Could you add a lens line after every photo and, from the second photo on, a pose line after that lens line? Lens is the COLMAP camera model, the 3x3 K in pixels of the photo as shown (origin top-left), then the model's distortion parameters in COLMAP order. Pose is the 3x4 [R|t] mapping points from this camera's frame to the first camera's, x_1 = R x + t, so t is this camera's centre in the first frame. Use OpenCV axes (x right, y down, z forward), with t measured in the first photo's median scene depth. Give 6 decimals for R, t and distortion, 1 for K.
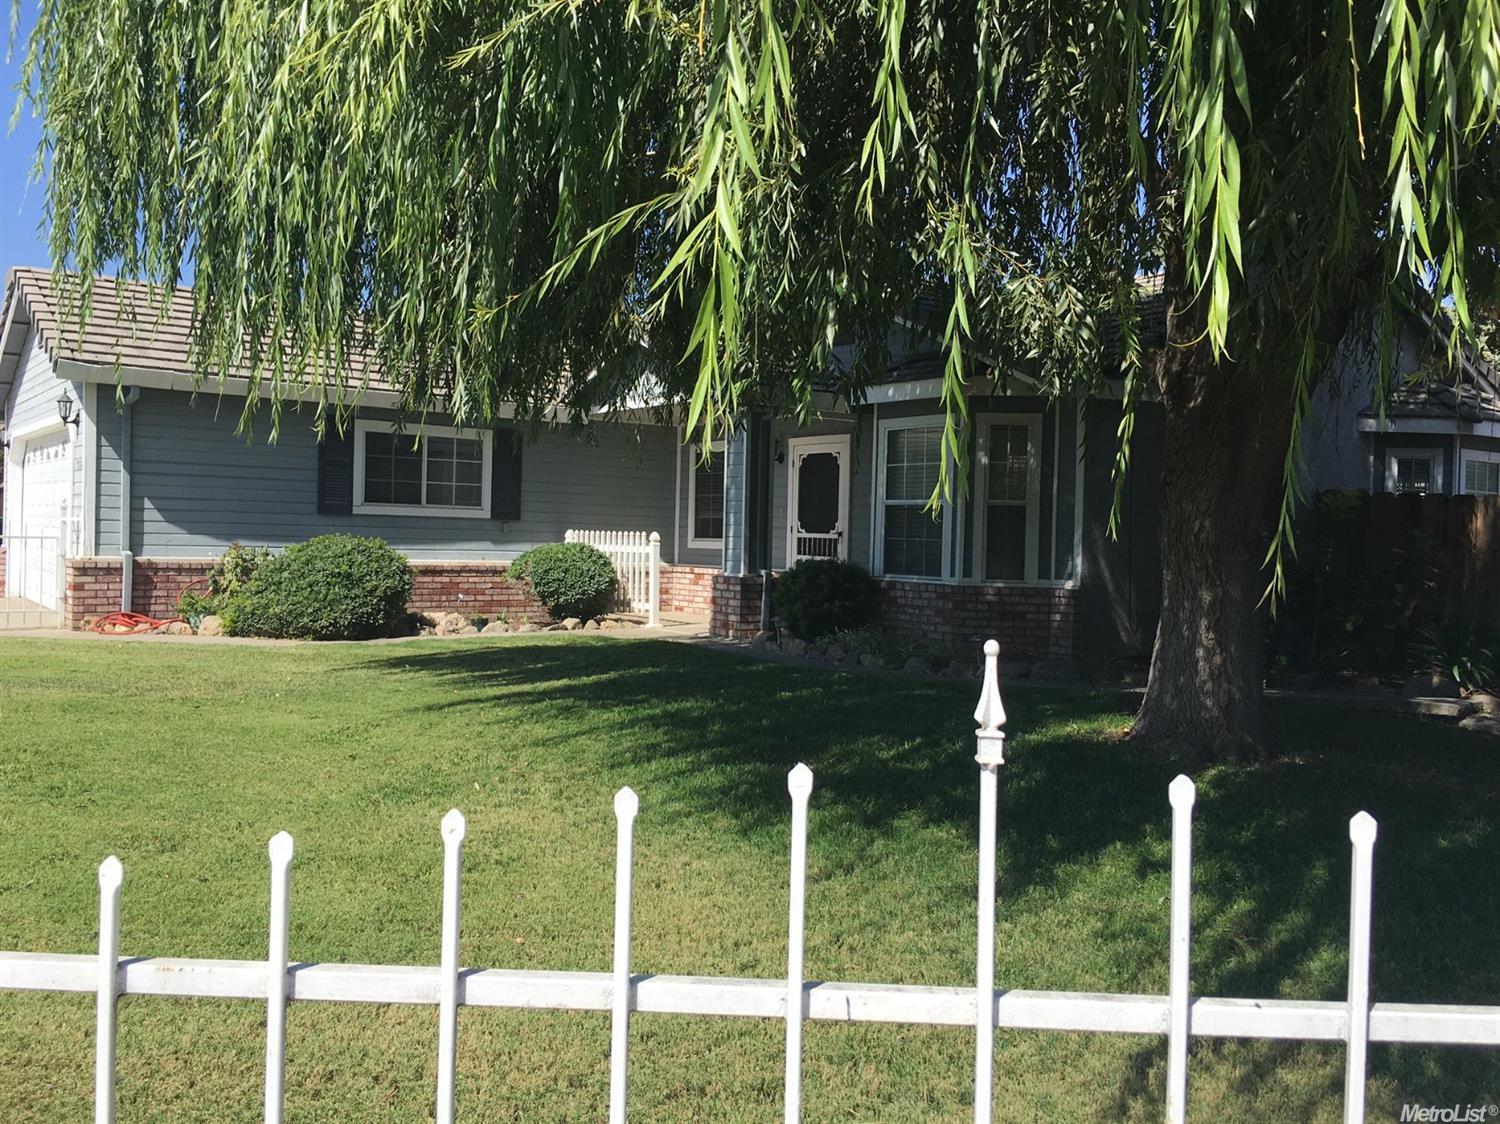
lens RADIAL K [[1273.3, 0, 755.8], [0, 1273.3, 561.8], [0, 0, 1]] dist [0.002032, -0.002593]
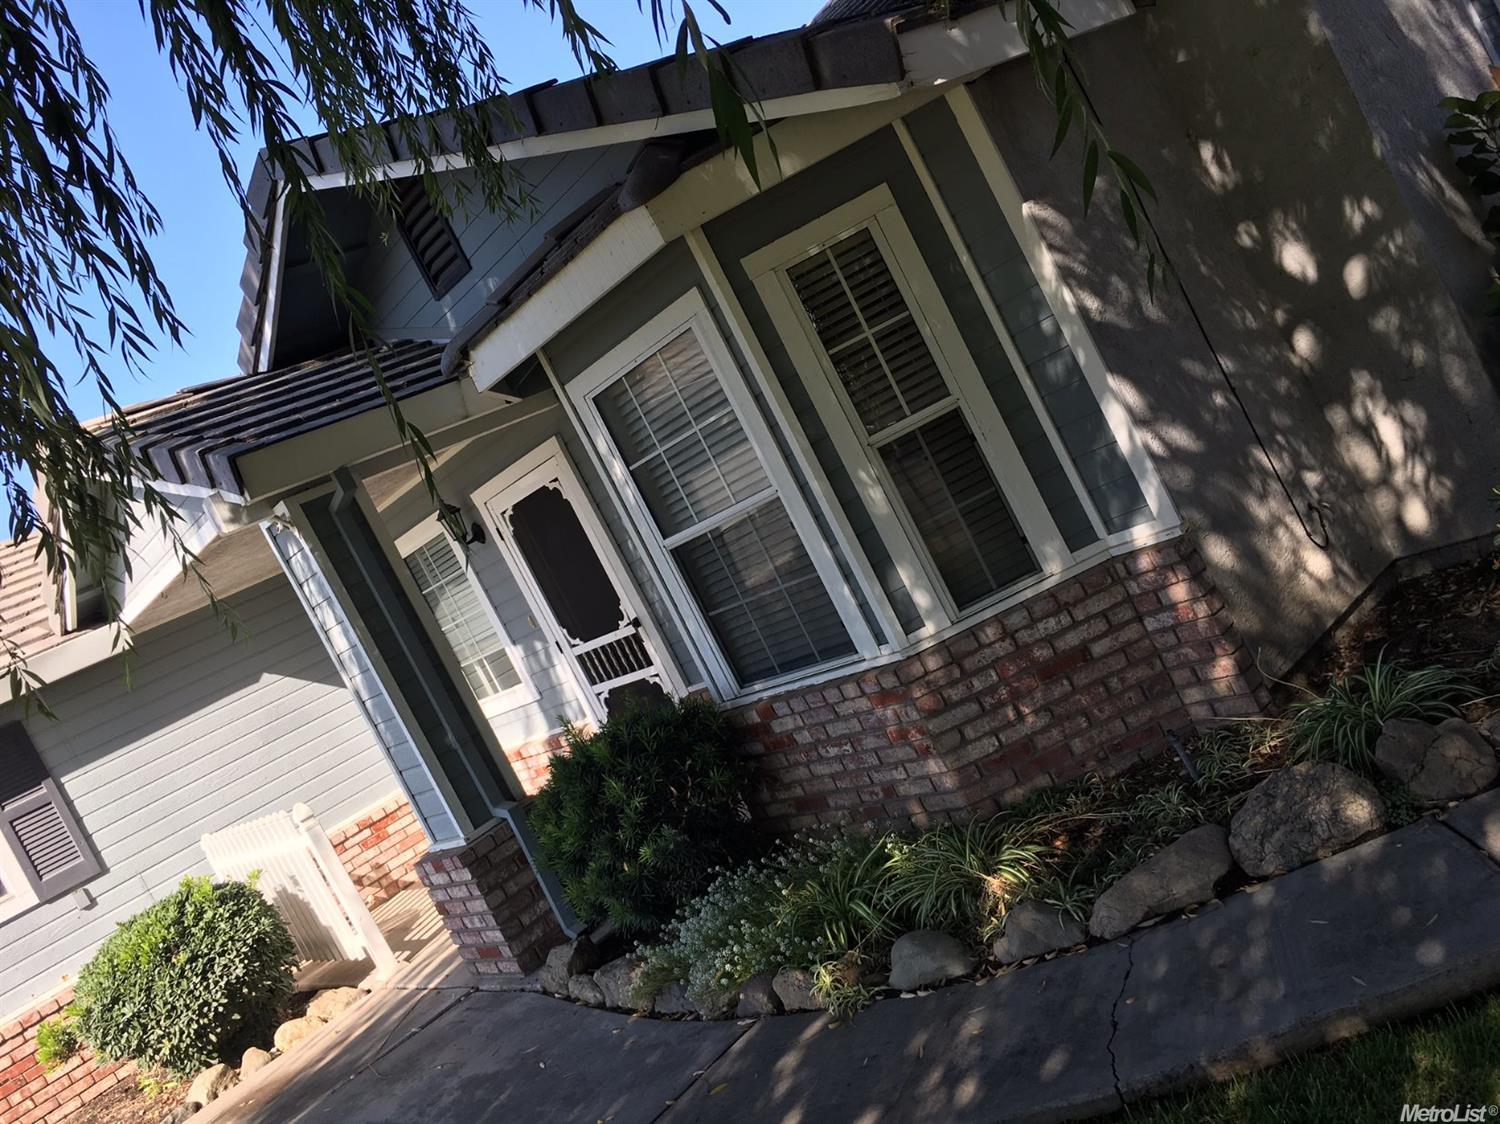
lens RADIAL K [[1273.3, 0, 748.2], [0, 1273.3, 564.4], [0, 0, 1]] dist [0.002032, -0.002593]
pose [[0.877295, -0.478349, 0.039197, 0.098517], [0.477144, 0.878070, 0.036424, -0.040056], [-0.051841, -0.013252, 0.998567, 0.518651]]
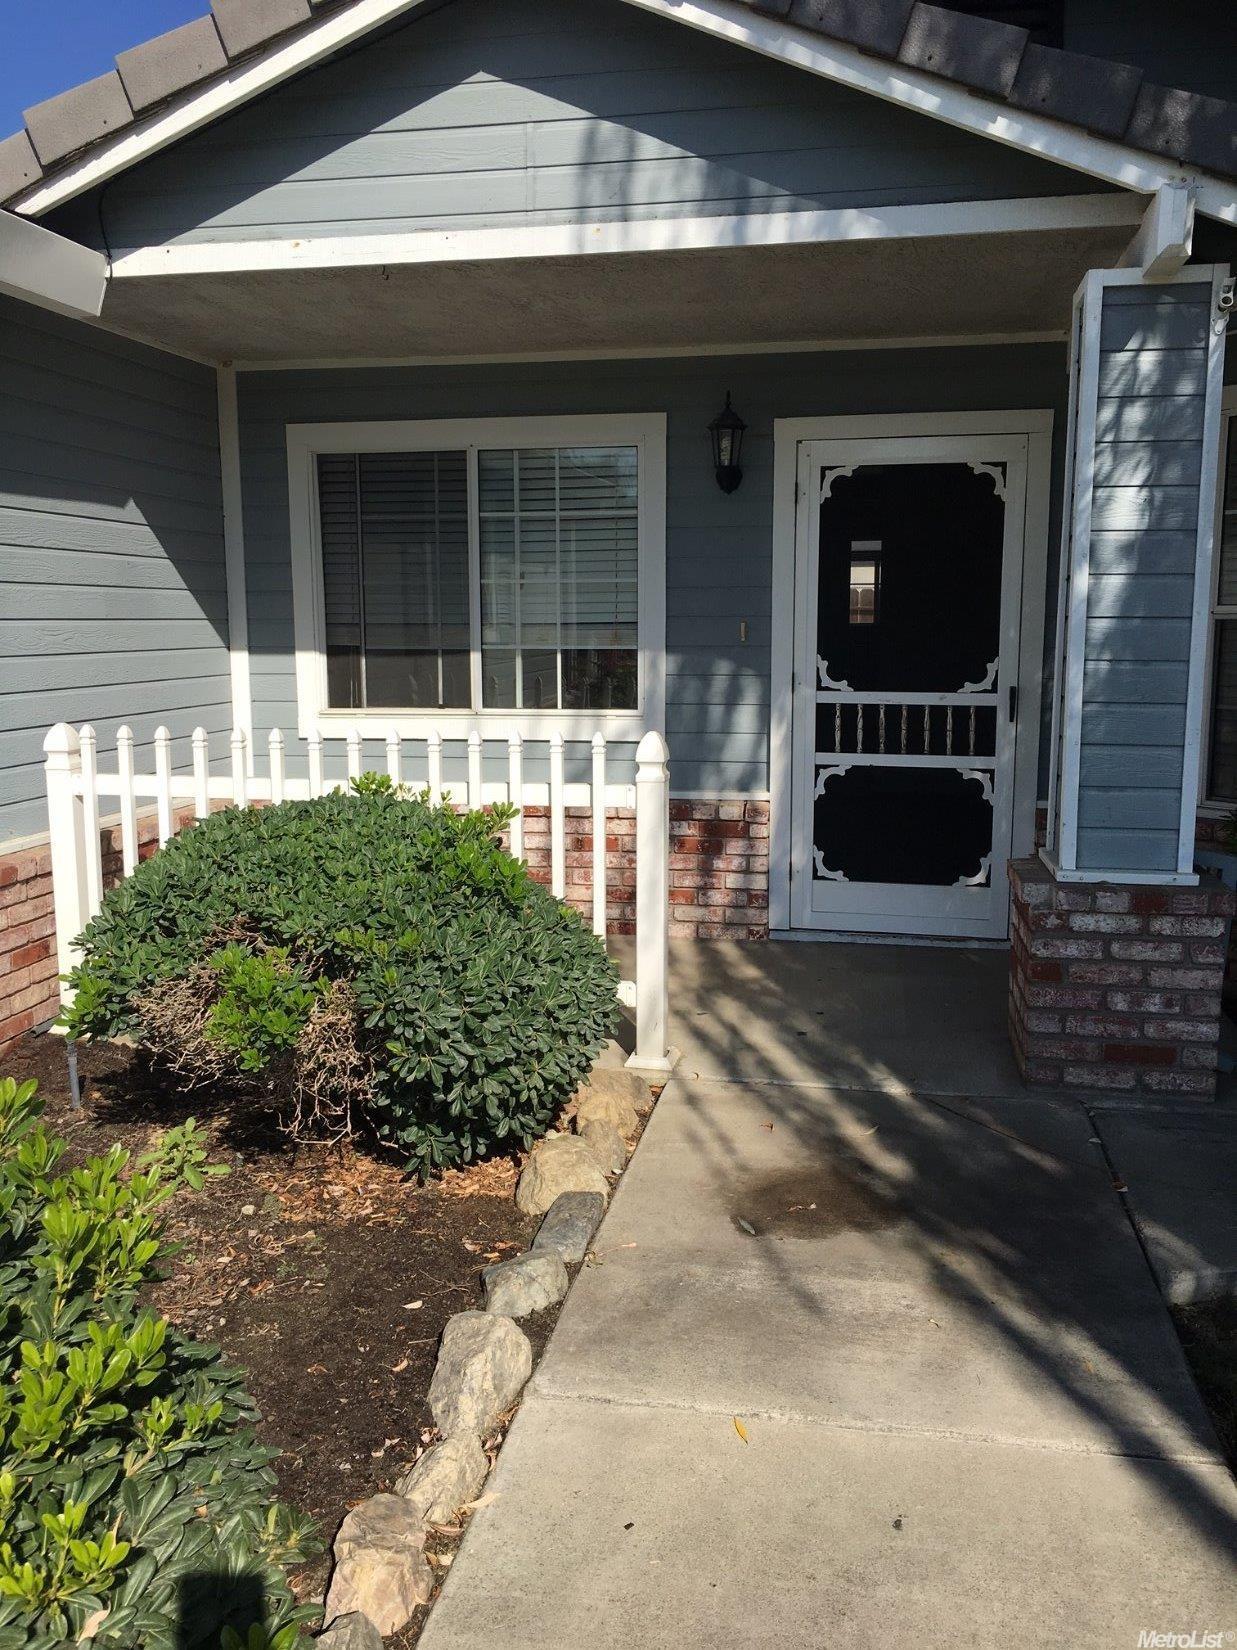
lens RADIAL K [[1400.7, 0, 618.8], [0, 1400.7, 820.7], [0, 0, 1]] dist [0.002032, -0.002593]
pose [[0.732353, -0.138848, 0.666619, -0.296721], [0.037795, 0.985769, 0.163801, -0.057359], [-0.679876, -0.094765, 0.727178, 0.803858]]
